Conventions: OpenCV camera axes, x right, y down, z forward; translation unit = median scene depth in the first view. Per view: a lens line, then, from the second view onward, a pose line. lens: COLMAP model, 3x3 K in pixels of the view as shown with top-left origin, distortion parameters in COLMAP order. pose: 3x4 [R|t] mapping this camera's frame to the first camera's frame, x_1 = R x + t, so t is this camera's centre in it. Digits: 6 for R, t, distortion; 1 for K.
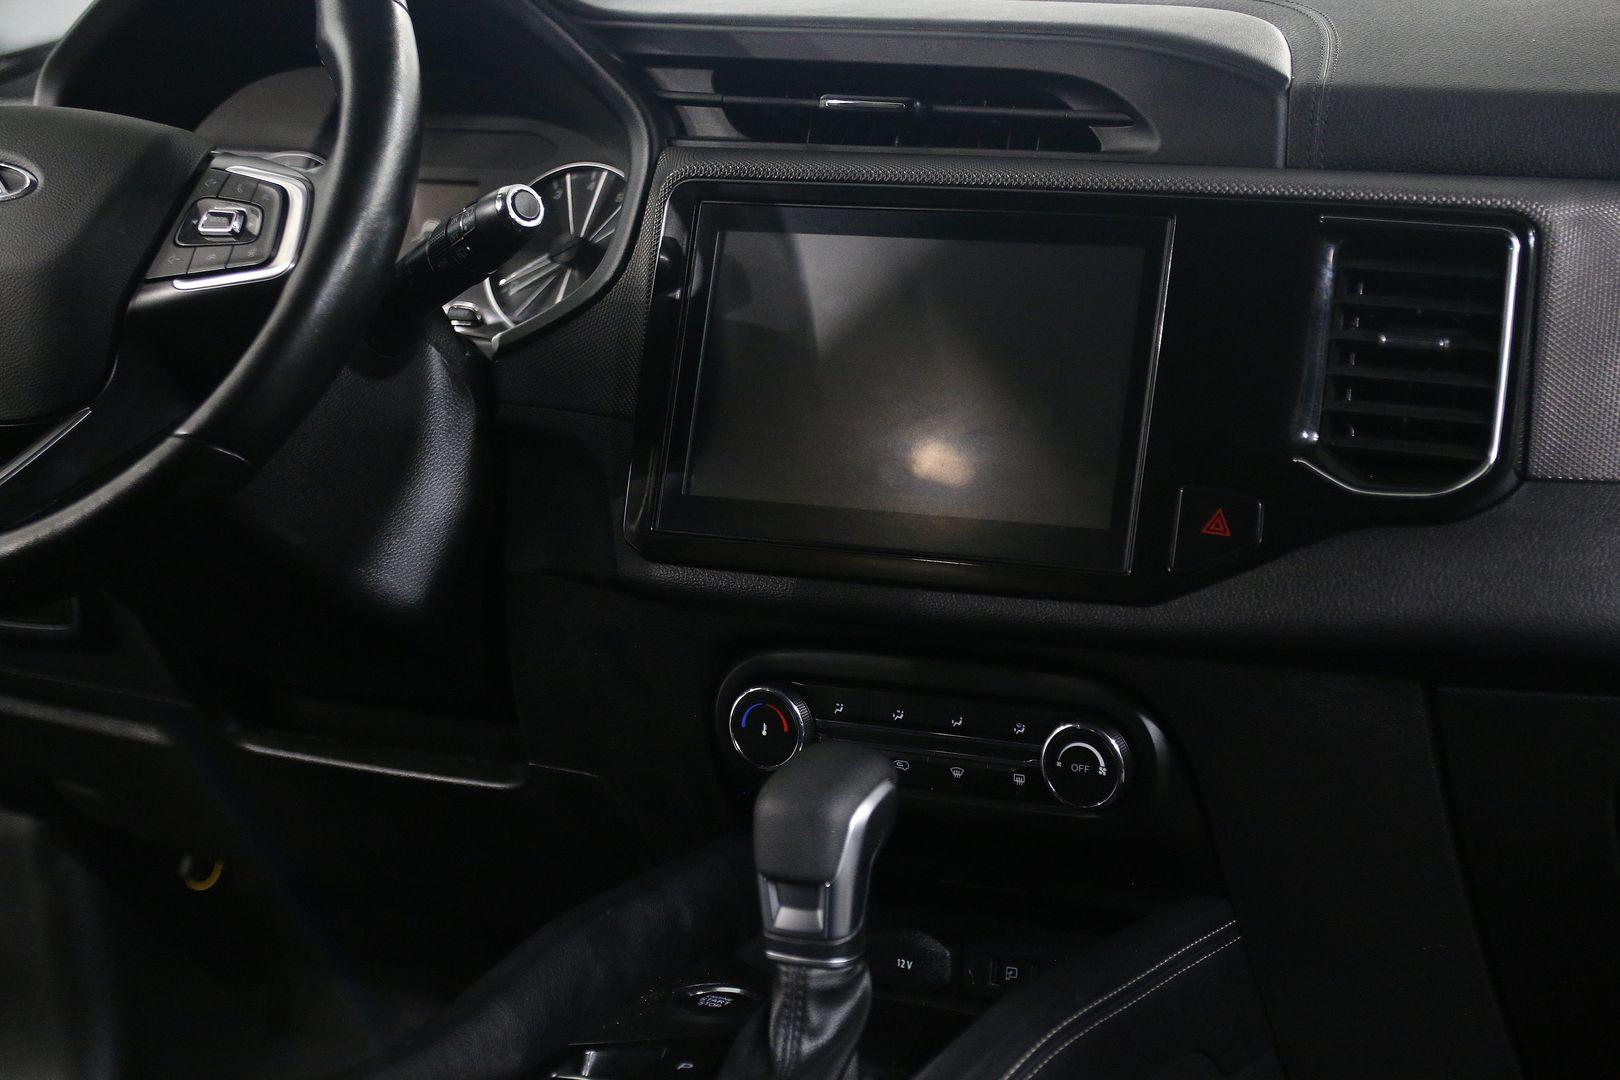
lens RADIAL K [[3373.9, 0, 786.2], [0, 3373.9, 533.8], [0, 0, 1]] dist [0.122218, 0.005570]
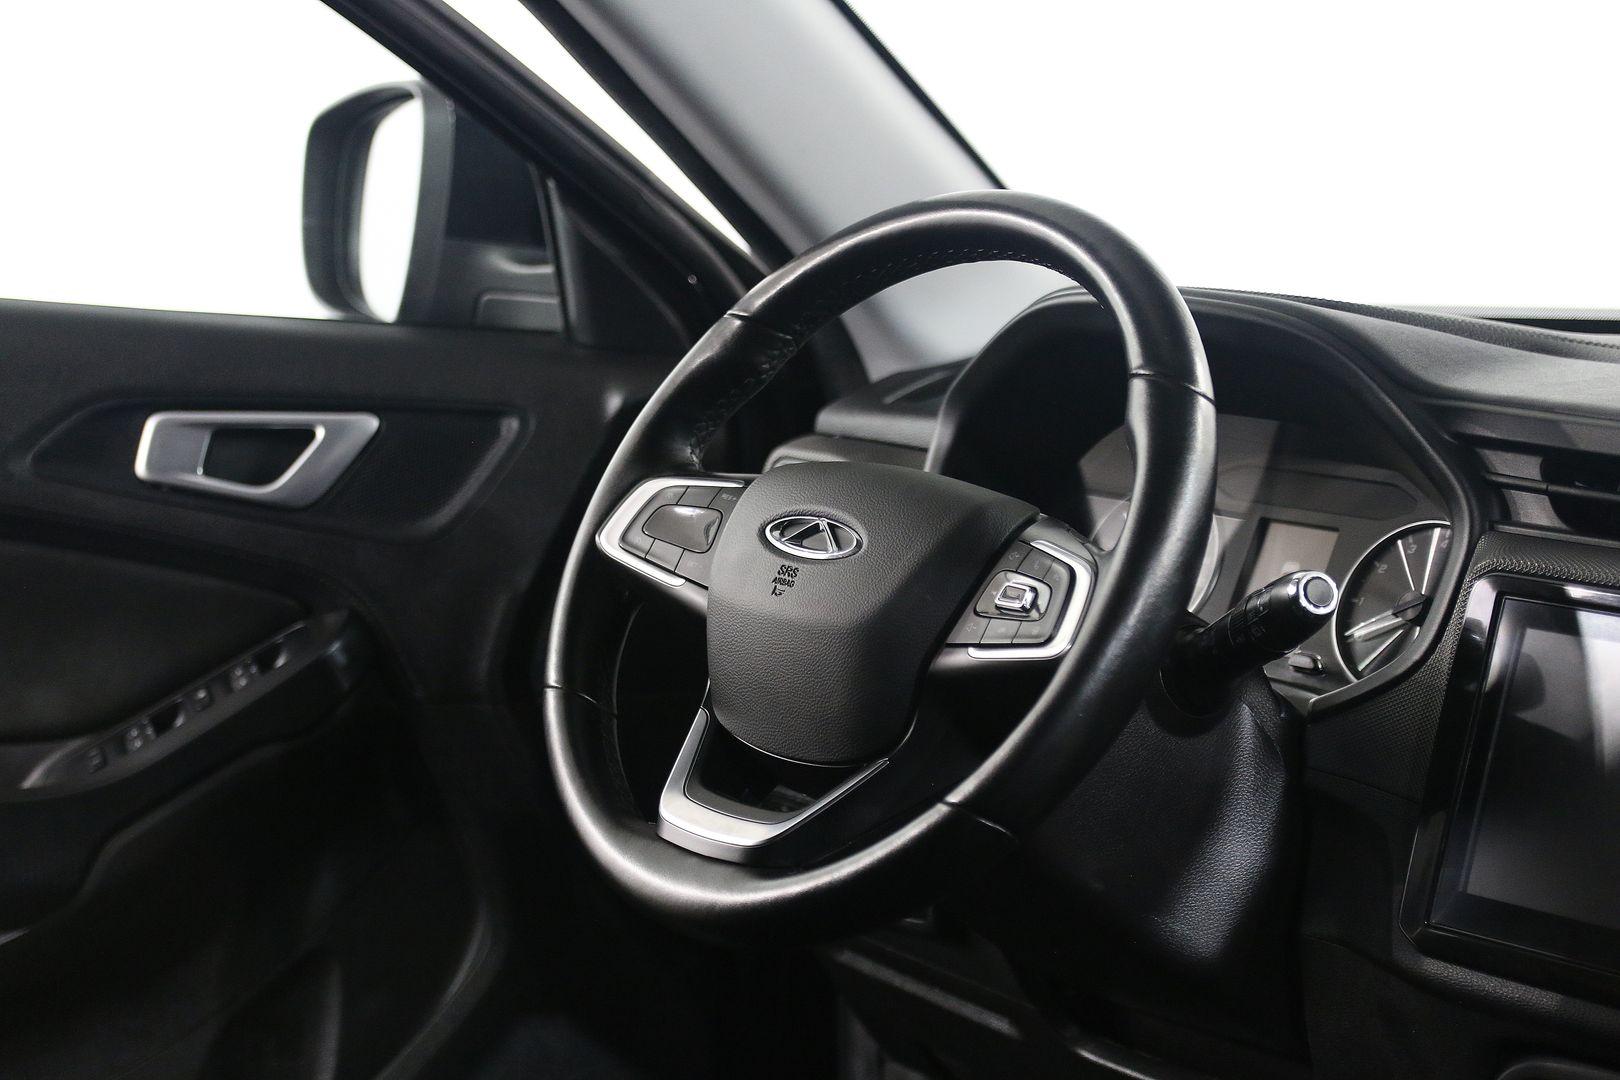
lens RADIAL K [[3373.9, 0, 786.2], [0, 3373.9, 533.8], [0, 0, 1]] dist [0.122218, 0.005570]
pose [[0.937604, 0.069126, -0.340764, 0.116710], [-0.080871, 0.996517, -0.020364, -0.080026], [0.338169, 0.046651, 0.939928, -0.010935]]
